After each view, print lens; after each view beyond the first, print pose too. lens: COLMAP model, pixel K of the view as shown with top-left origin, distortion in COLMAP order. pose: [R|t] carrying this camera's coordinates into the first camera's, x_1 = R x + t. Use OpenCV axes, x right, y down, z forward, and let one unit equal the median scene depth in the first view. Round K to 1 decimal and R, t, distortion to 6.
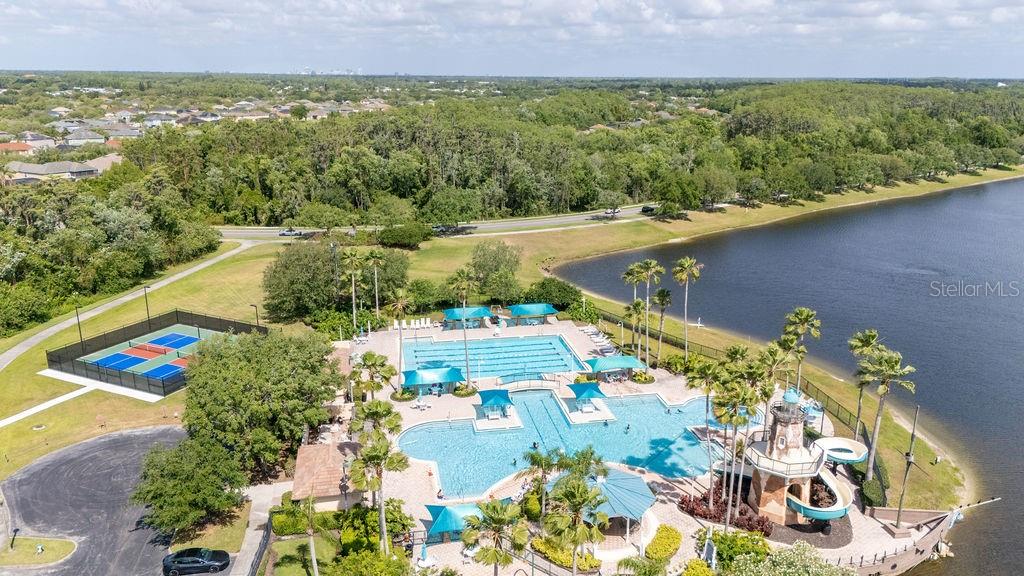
lens RADIAL K [[753.5, 0, 515.0], [0, 753.5, 286.1], [0, 0, 1]] dist [0.065192, -0.044258]
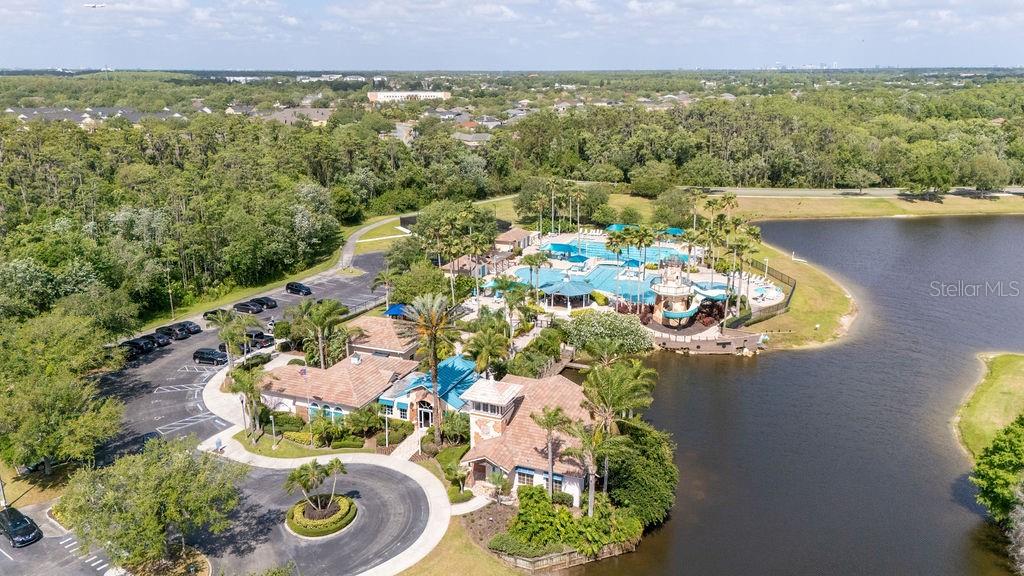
lens RADIAL K [[753.5, 0, 510.5], [0, 753.5, 289.6], [0, 0, 1]] dist [0.065192, -0.044258]
pose [[0.833353, 0.145729, -0.533184, 0.331559], [-0.140401, 0.988790, 0.050810, 0.065444], [0.534612, 0.032517, 0.844472, -0.225075]]
